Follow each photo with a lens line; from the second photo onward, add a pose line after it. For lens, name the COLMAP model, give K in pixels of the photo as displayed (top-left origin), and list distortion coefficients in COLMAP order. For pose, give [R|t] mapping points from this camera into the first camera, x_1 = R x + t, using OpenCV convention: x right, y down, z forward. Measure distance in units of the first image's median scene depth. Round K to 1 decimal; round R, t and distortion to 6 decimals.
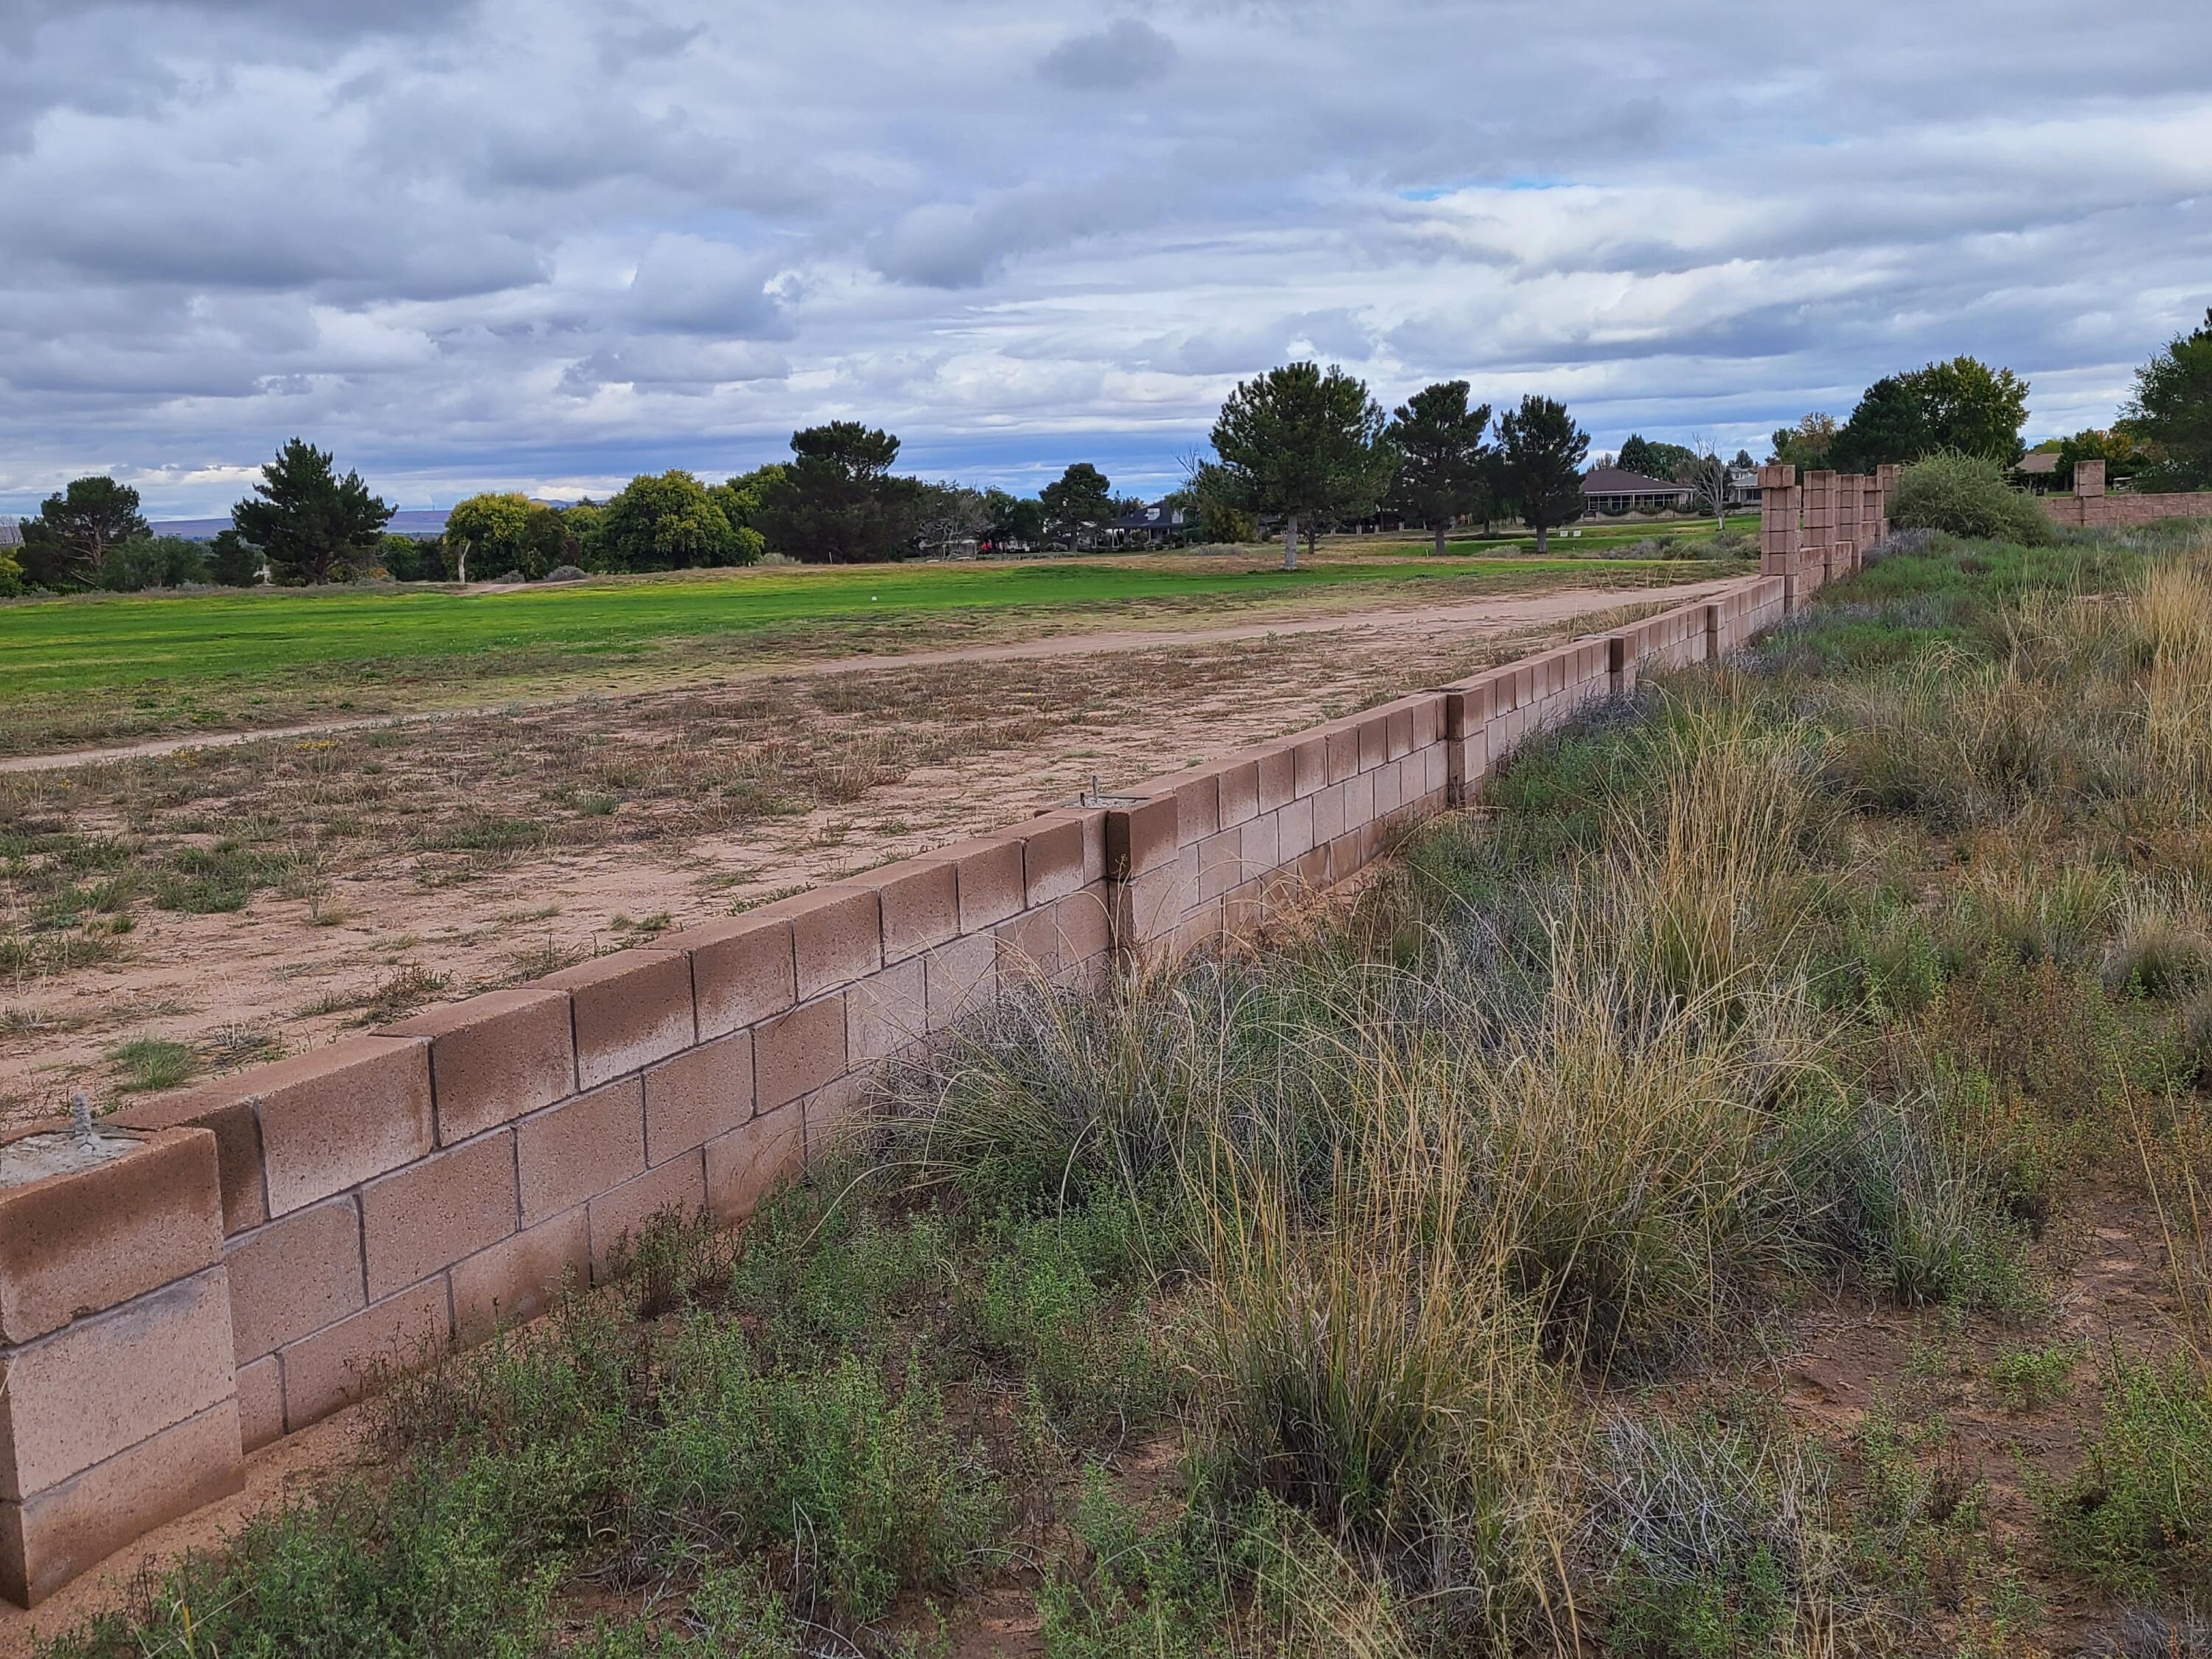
lens RADIAL K [[2339.4, 0, 1071.1], [0, 2339.4, 828.2], [0, 0, 1]] dist [0.040233, 0.000000]
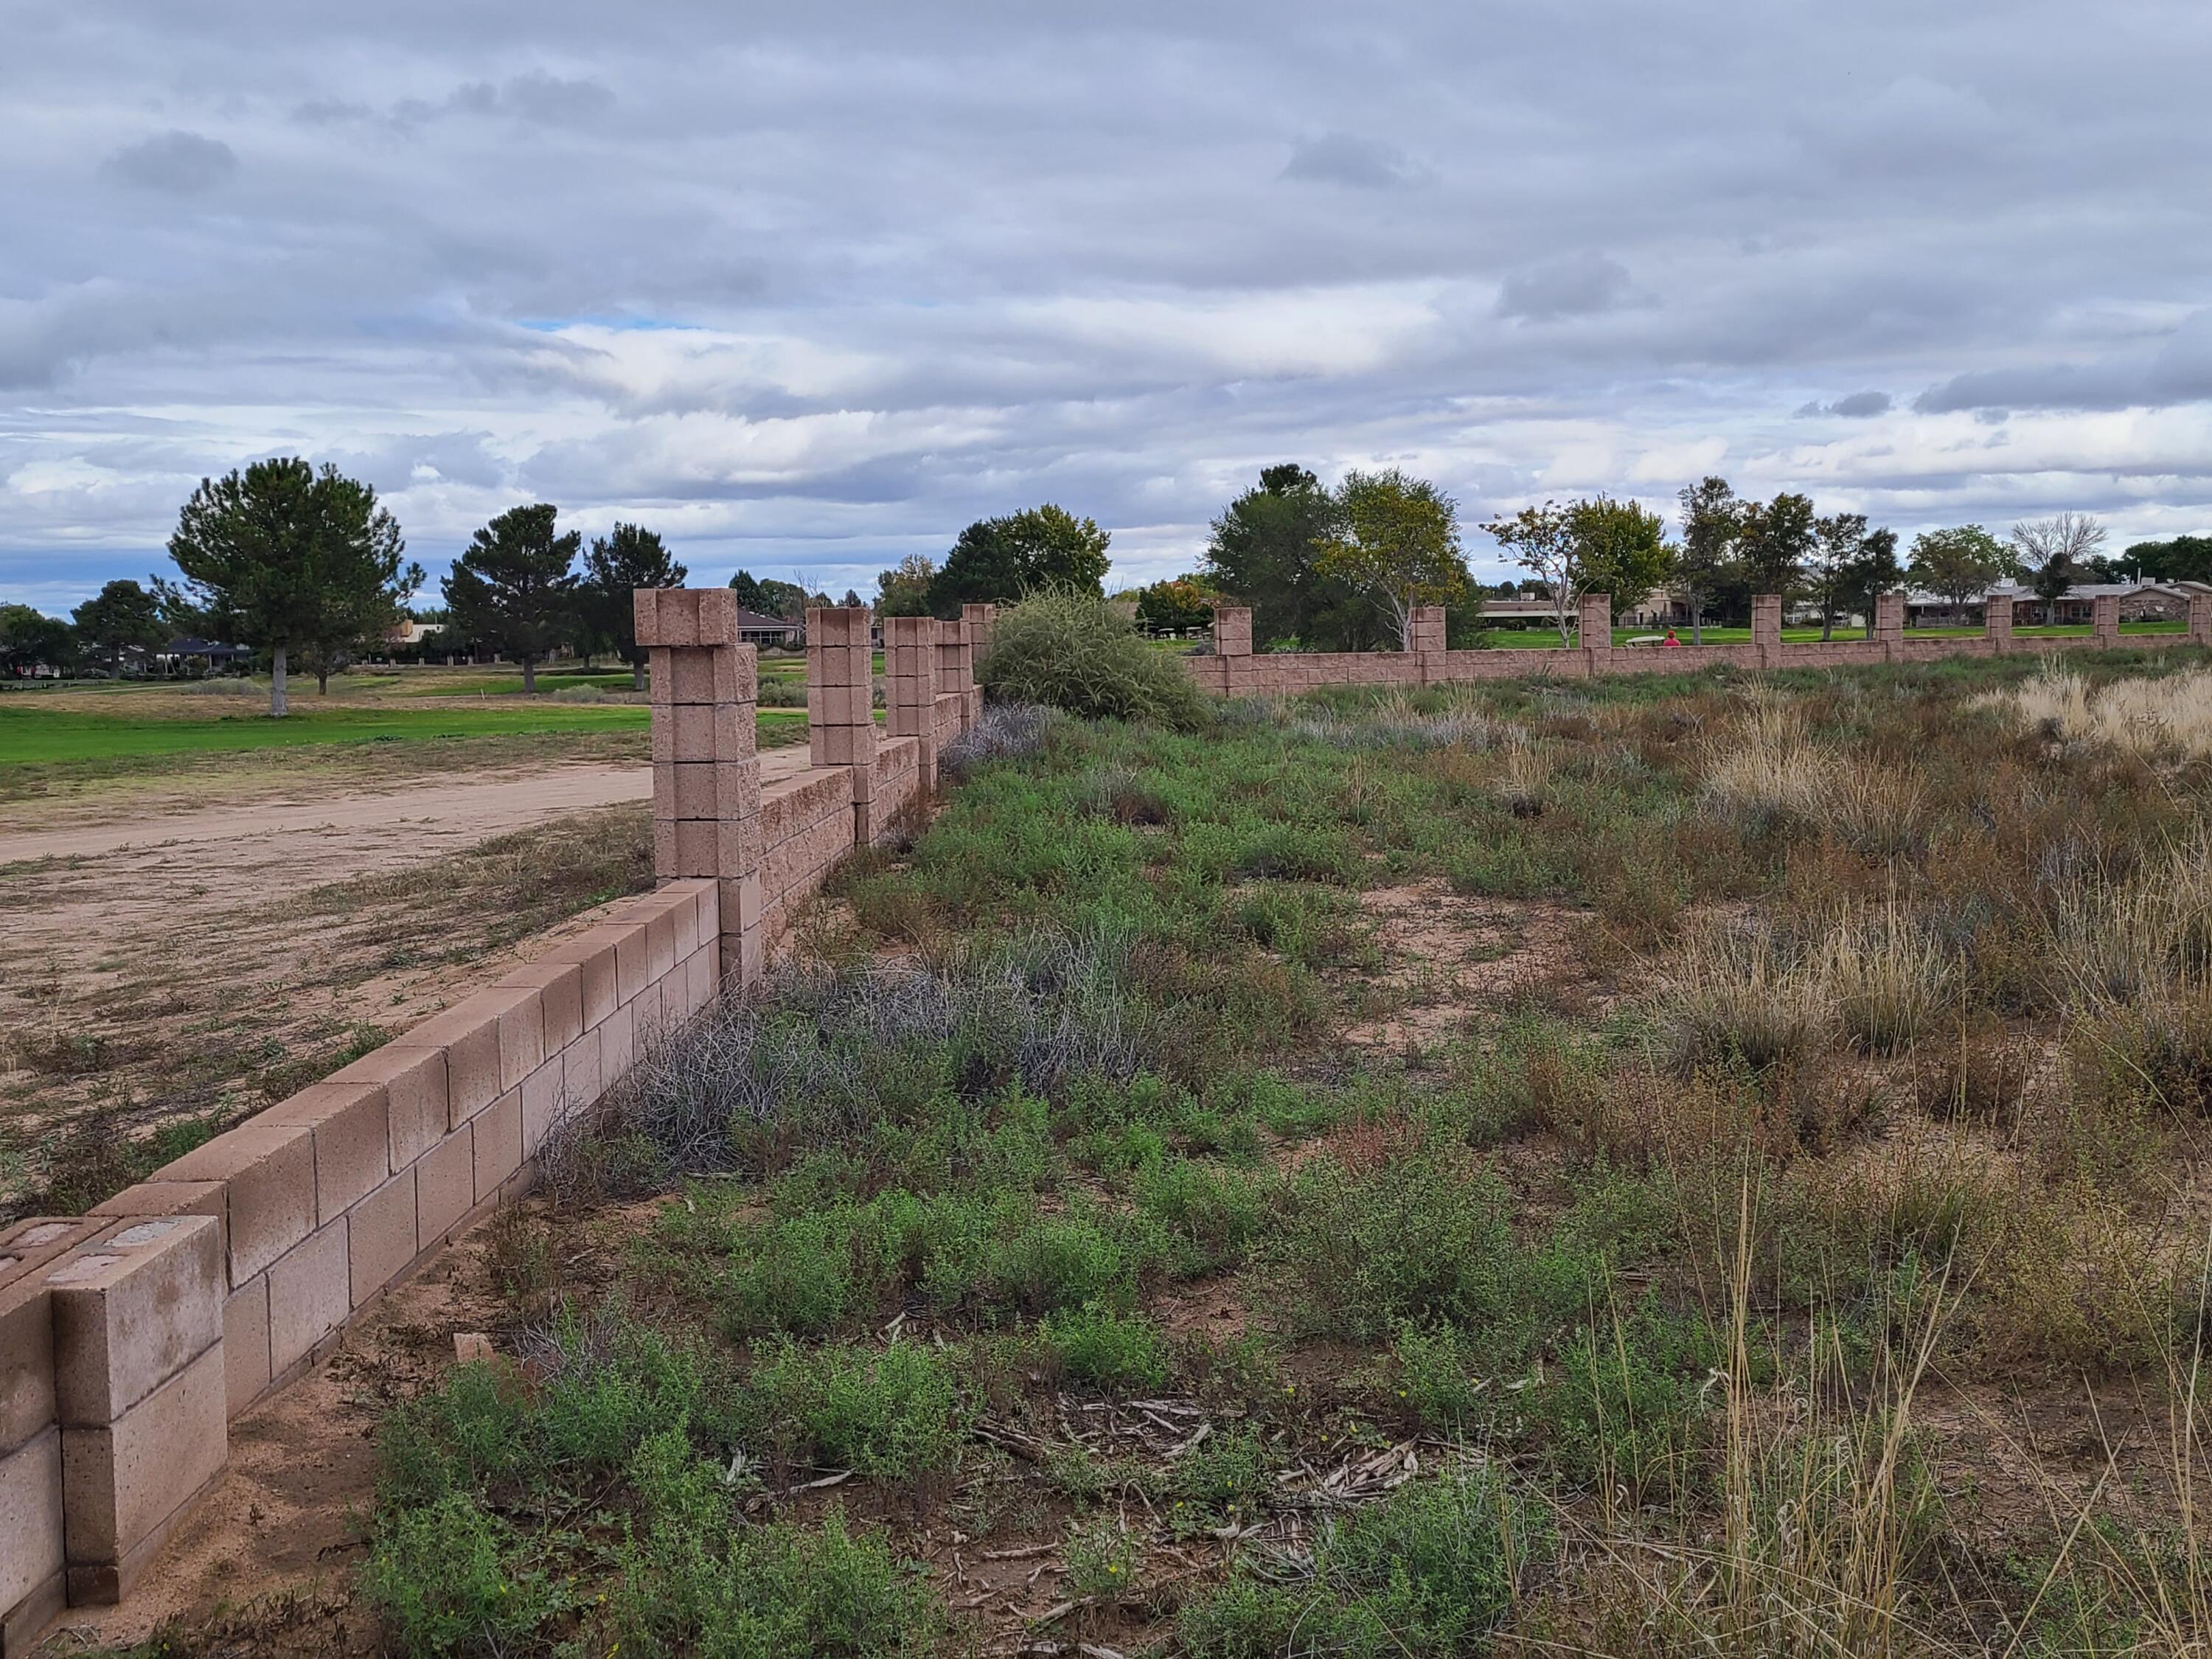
lens RADIAL K [[2306.4, 0, 1084.2], [0, 2306.4, 832.4], [0, 0, 1]] dist [0.052573, 0.000000]
pose [[0.930790, -0.010296, 0.365409, 0.027715], [0.029562, 0.998449, -0.047167, -0.011902], [-0.364357, 0.054705, 0.929651, 0.078649]]
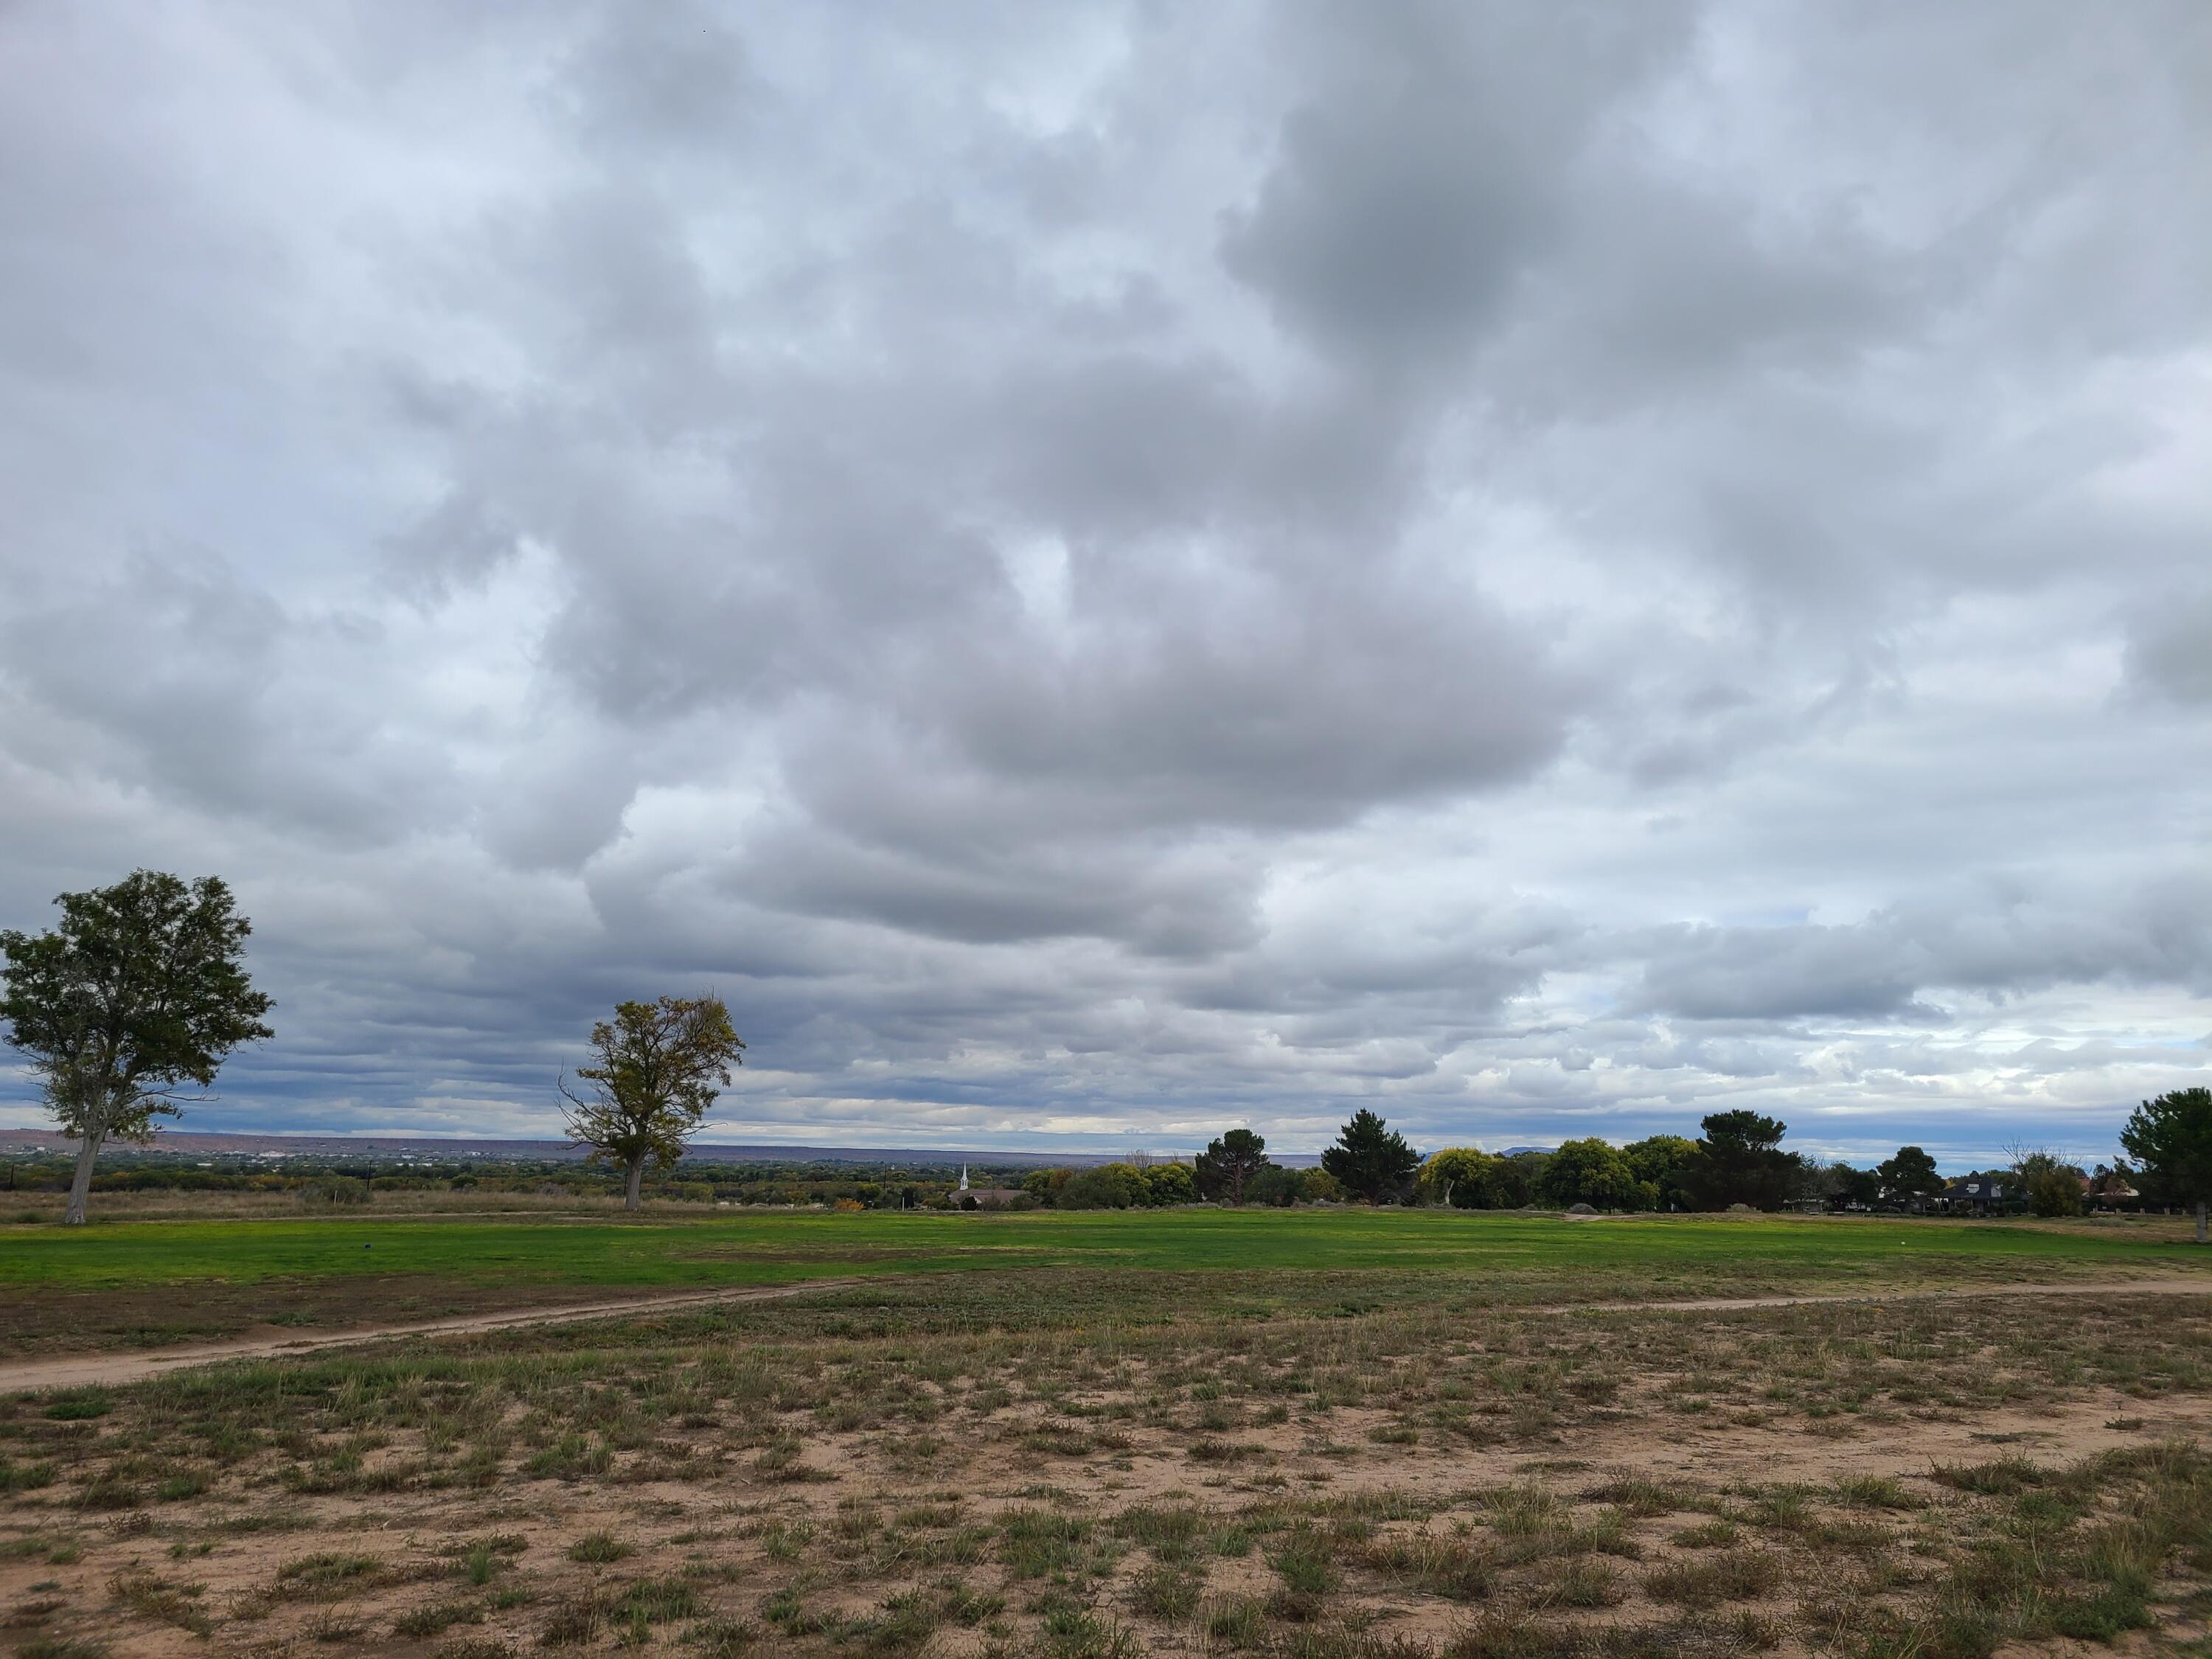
lens RADIAL K [[1630.9, 0, 1114.0], [0, 1630.9, 822.9], [0, 0, 1]] dist [0.053802, -0.035899]
pose [[0.915574, -0.035728, -0.400559, -0.039290], [-0.098941, 0.945417, -0.310481, 0.007821], [0.389788, 0.323900, 0.862064, -0.056420]]
